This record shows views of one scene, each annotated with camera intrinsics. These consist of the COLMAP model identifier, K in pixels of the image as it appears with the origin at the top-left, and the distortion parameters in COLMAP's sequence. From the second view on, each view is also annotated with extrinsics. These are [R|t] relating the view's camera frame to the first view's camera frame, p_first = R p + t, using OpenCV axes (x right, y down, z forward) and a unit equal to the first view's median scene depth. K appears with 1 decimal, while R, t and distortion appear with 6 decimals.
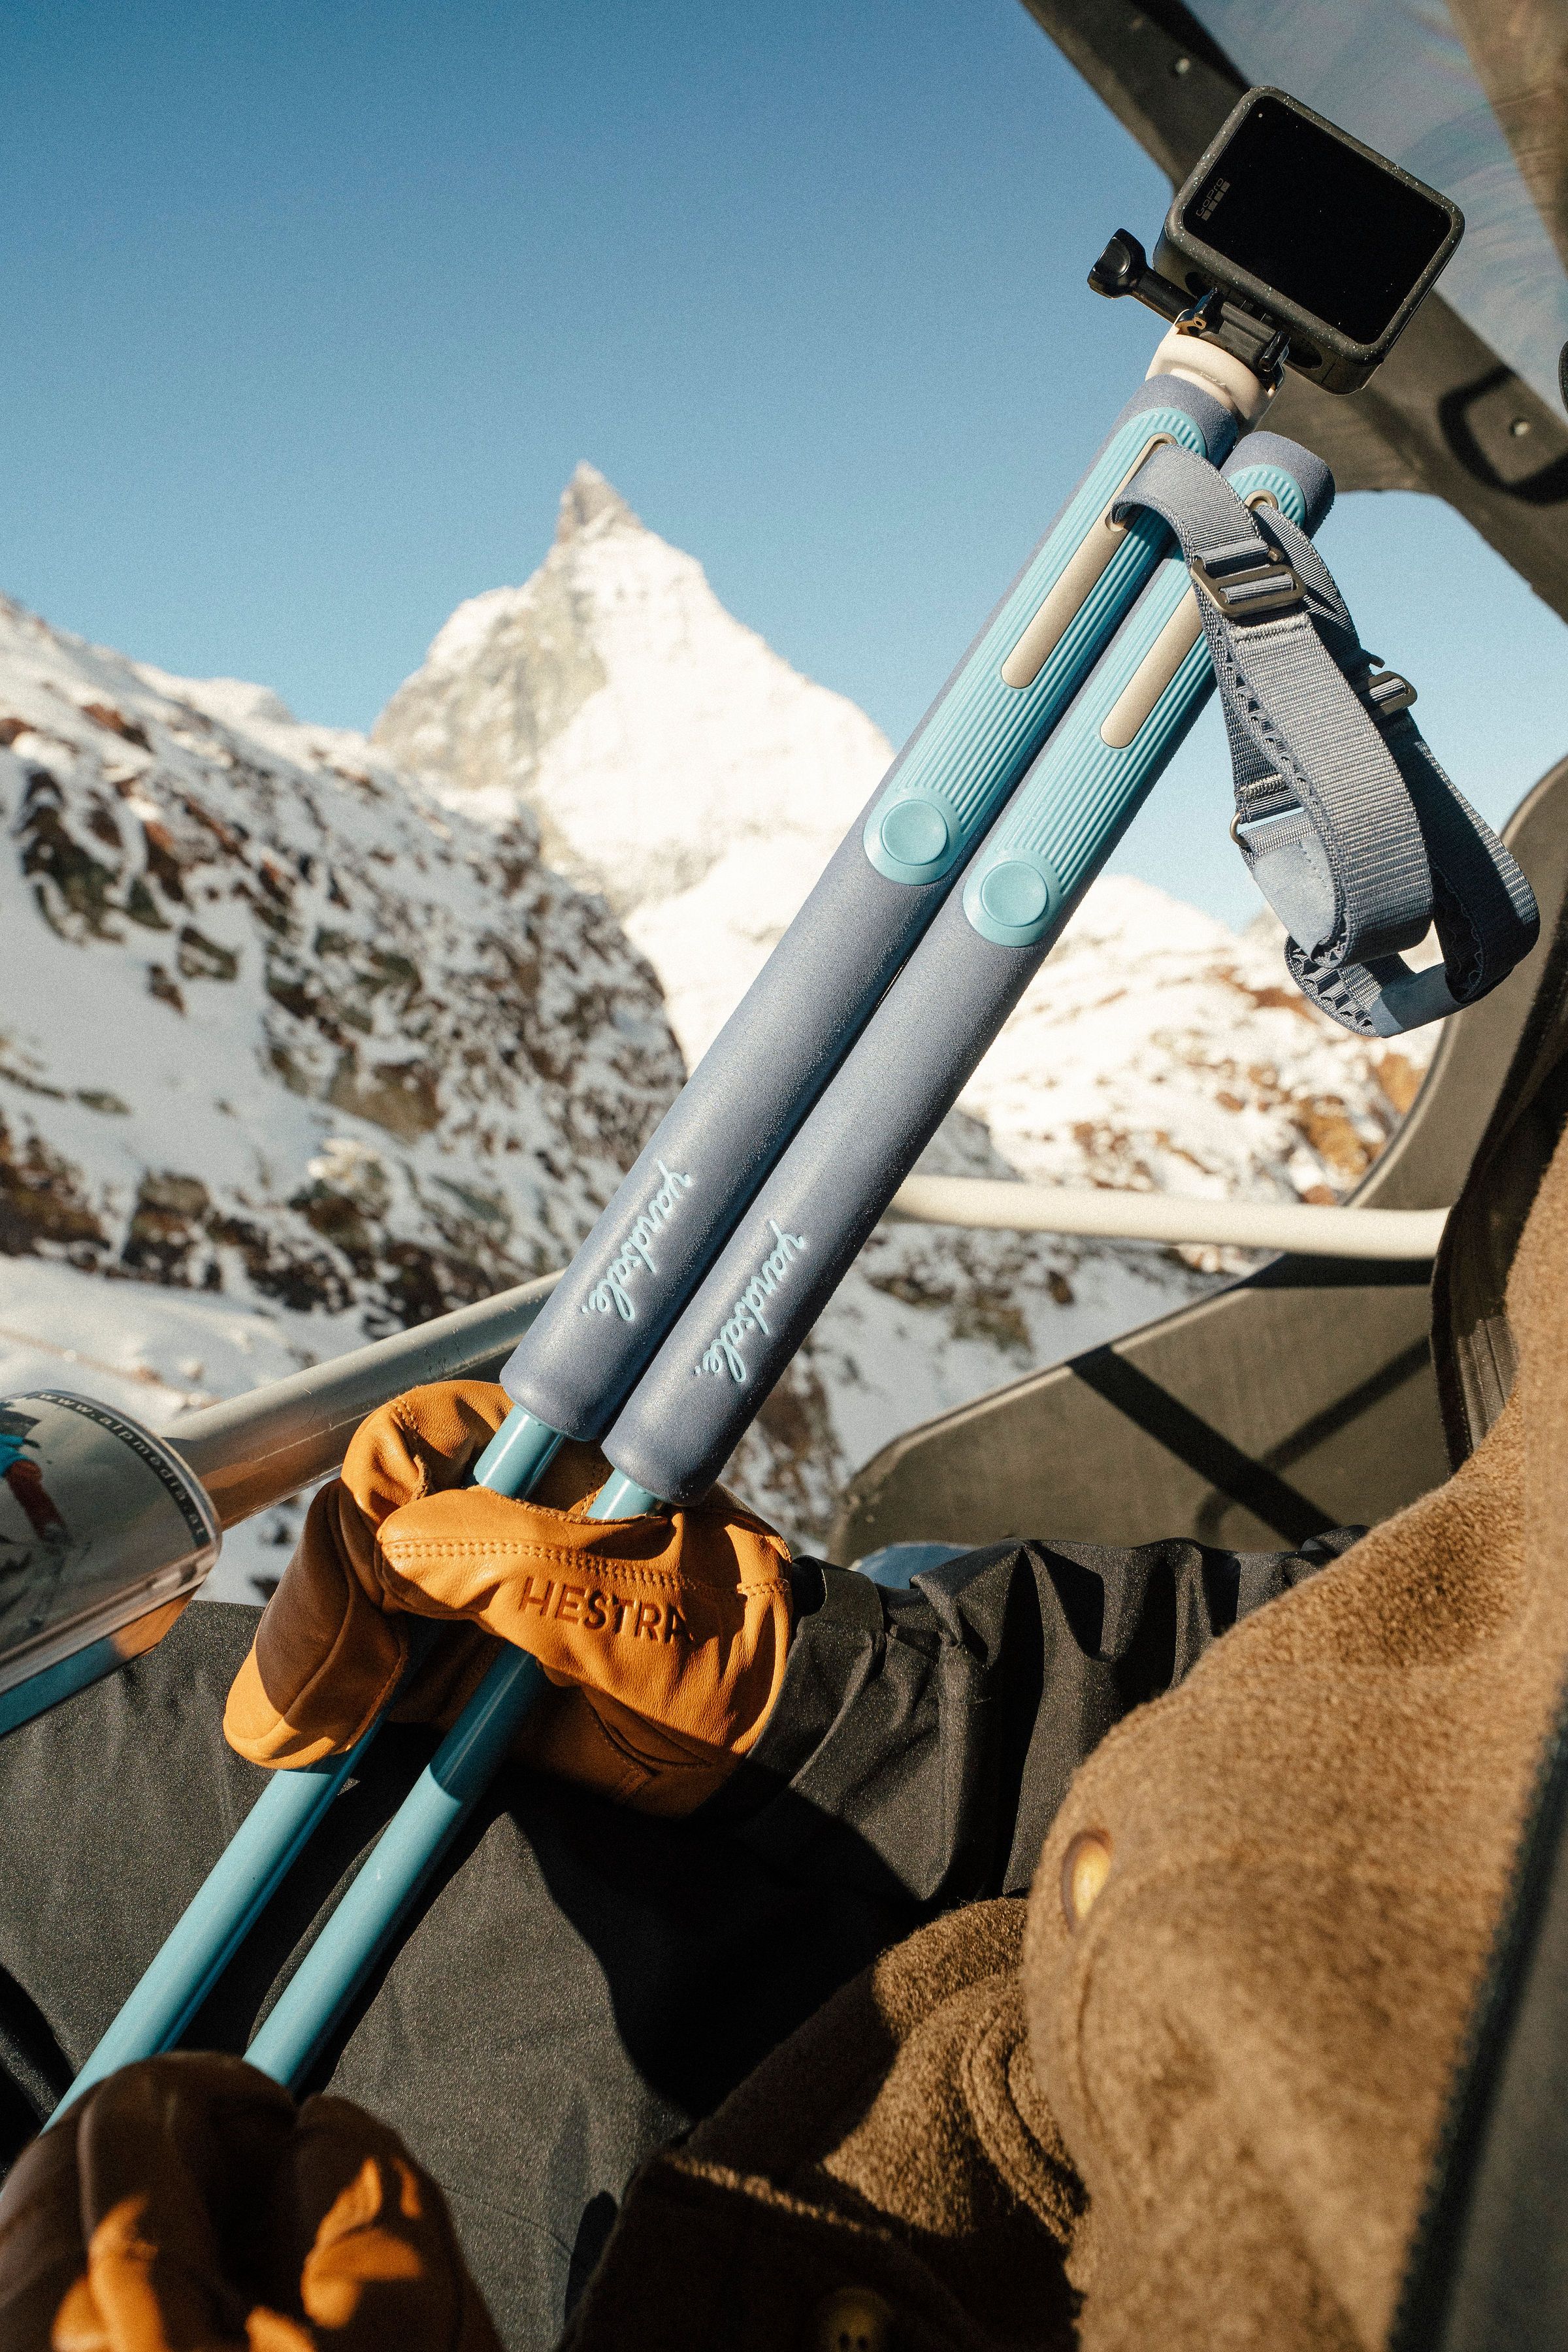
lens RADIAL K [[2104.5, 0, 797.1], [0, 2104.5, 1177.7], [0, 0, 1]] dist [0.098658, 0.000113]
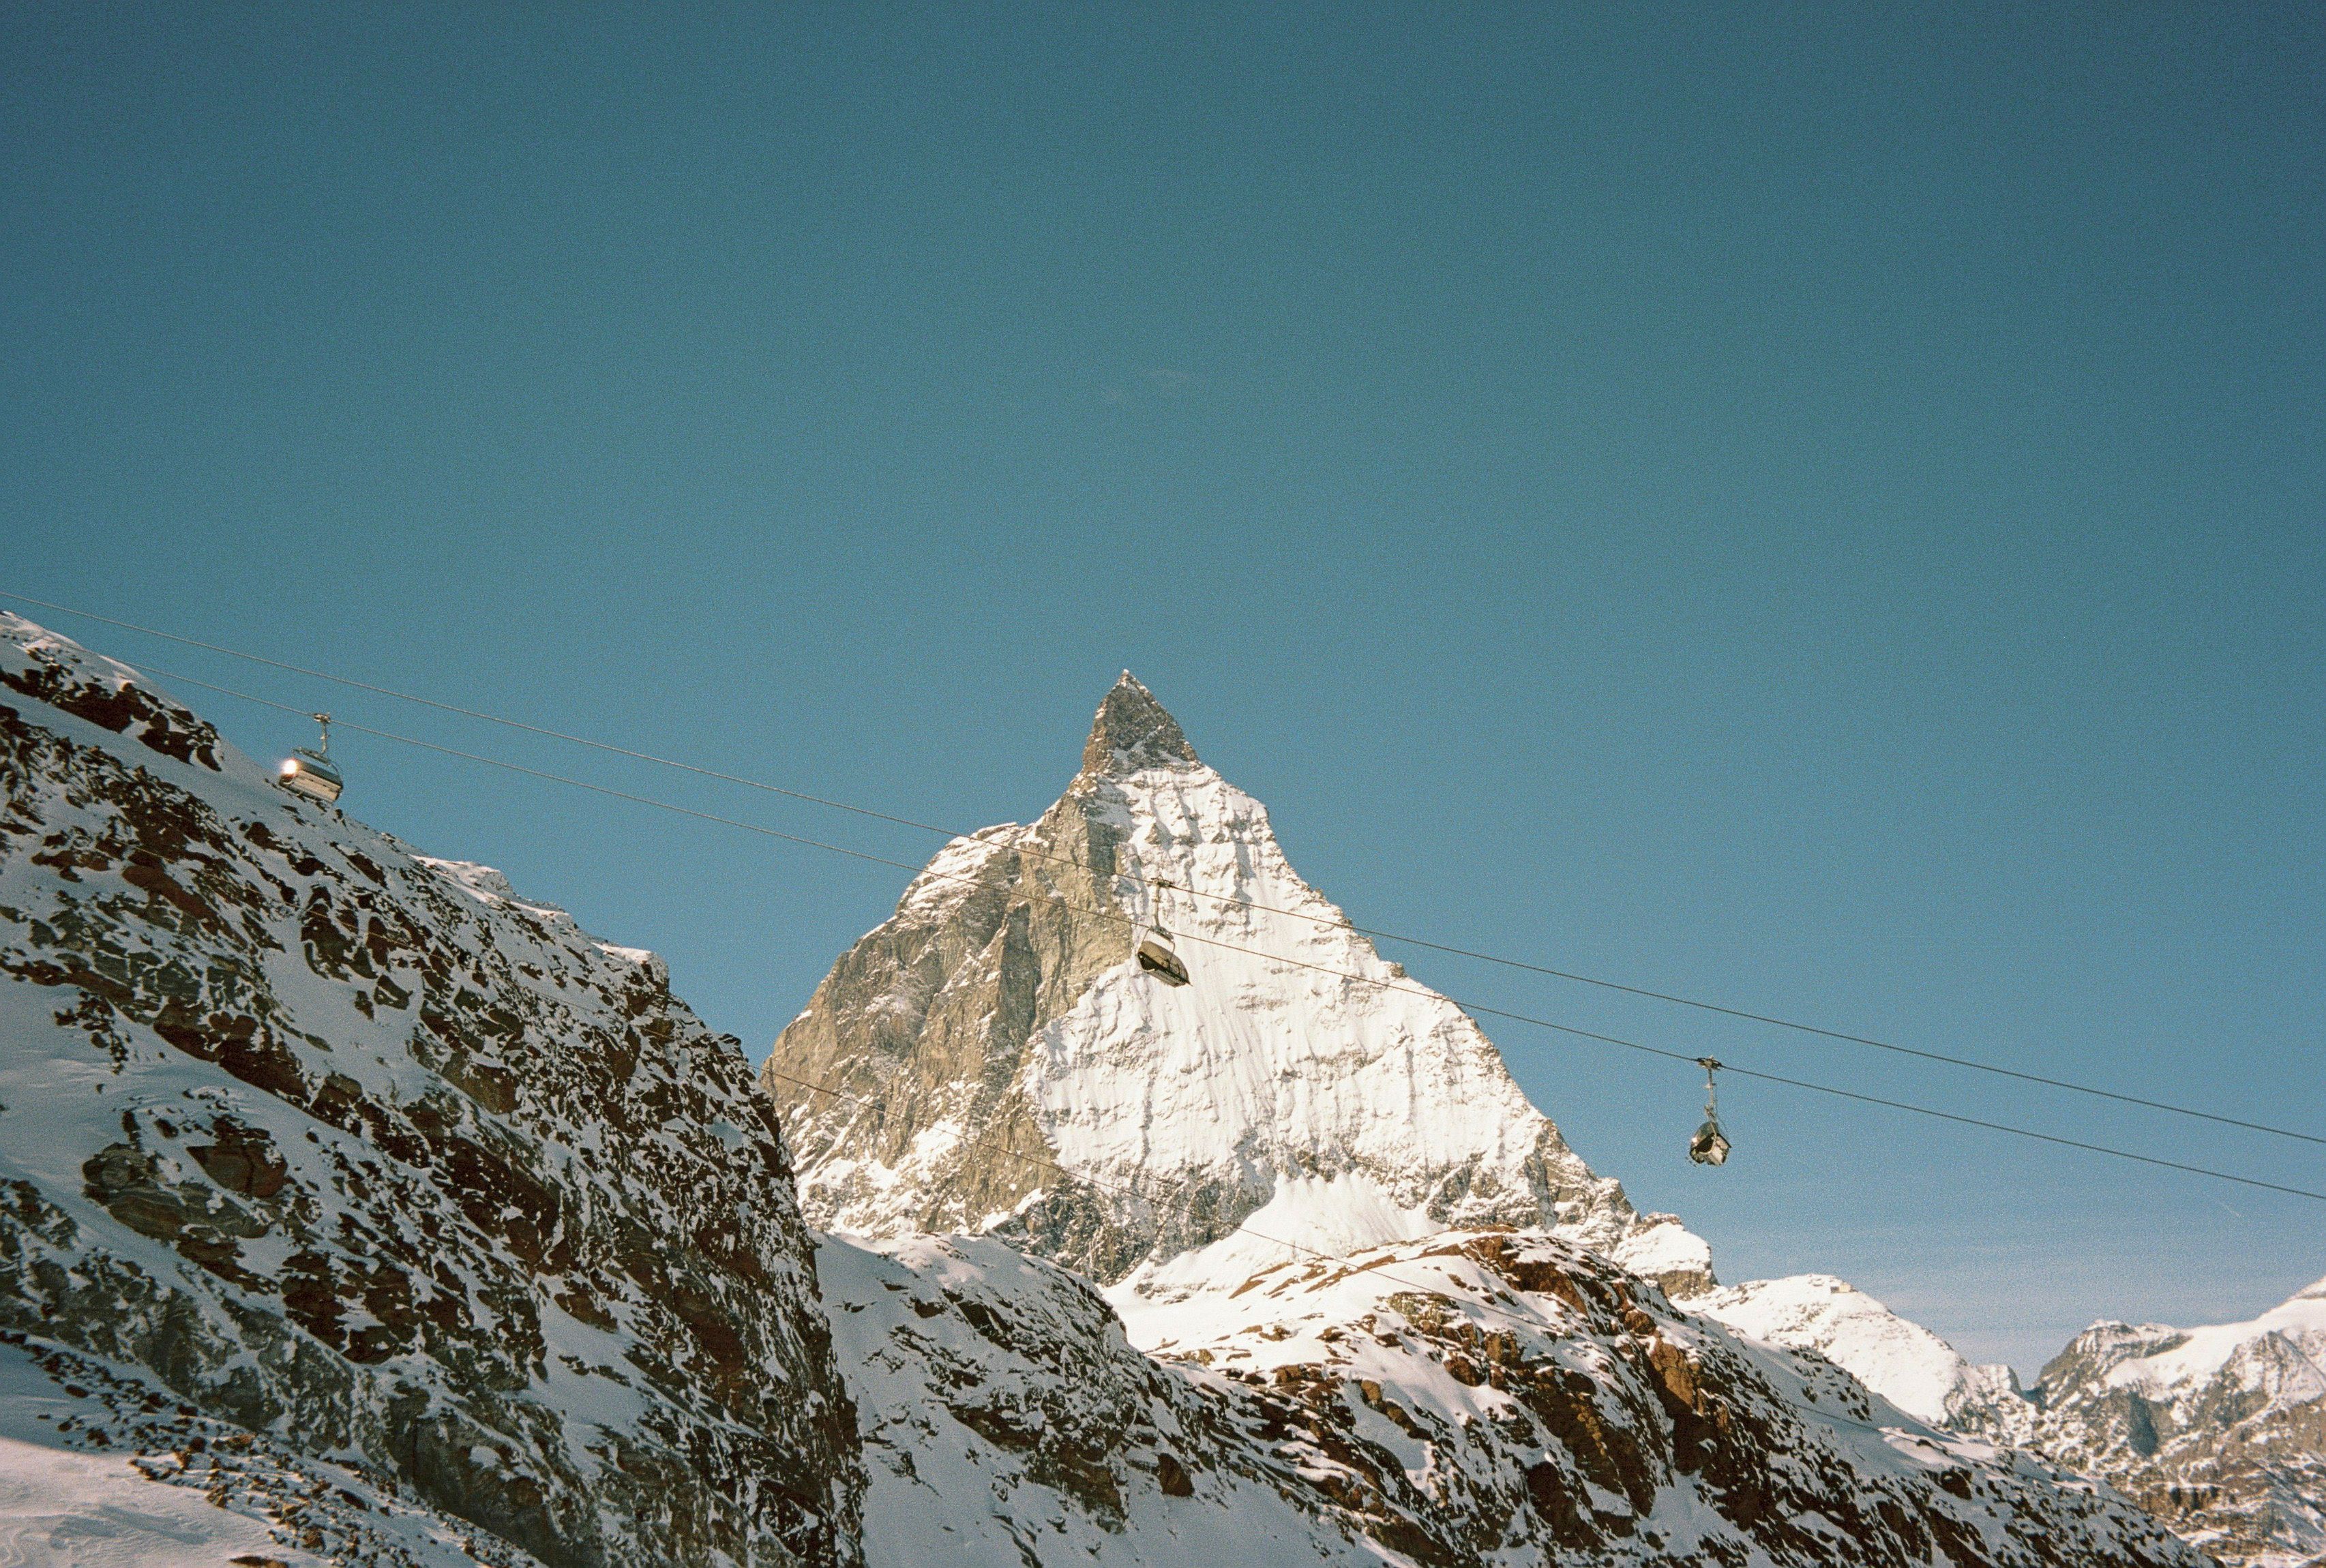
lens RADIAL K [[3527.5, 0, 1150.1], [0, 3527.5, 781.4], [0, 0, 1]] dist [0.186476, 0.000000]
pose [[0.989464, 0.068087, -0.127770, 0.710122], [-0.101478, 0.955606, -0.276623, 0.479298], [0.103263, 0.286674, 0.952447, -1.805240]]
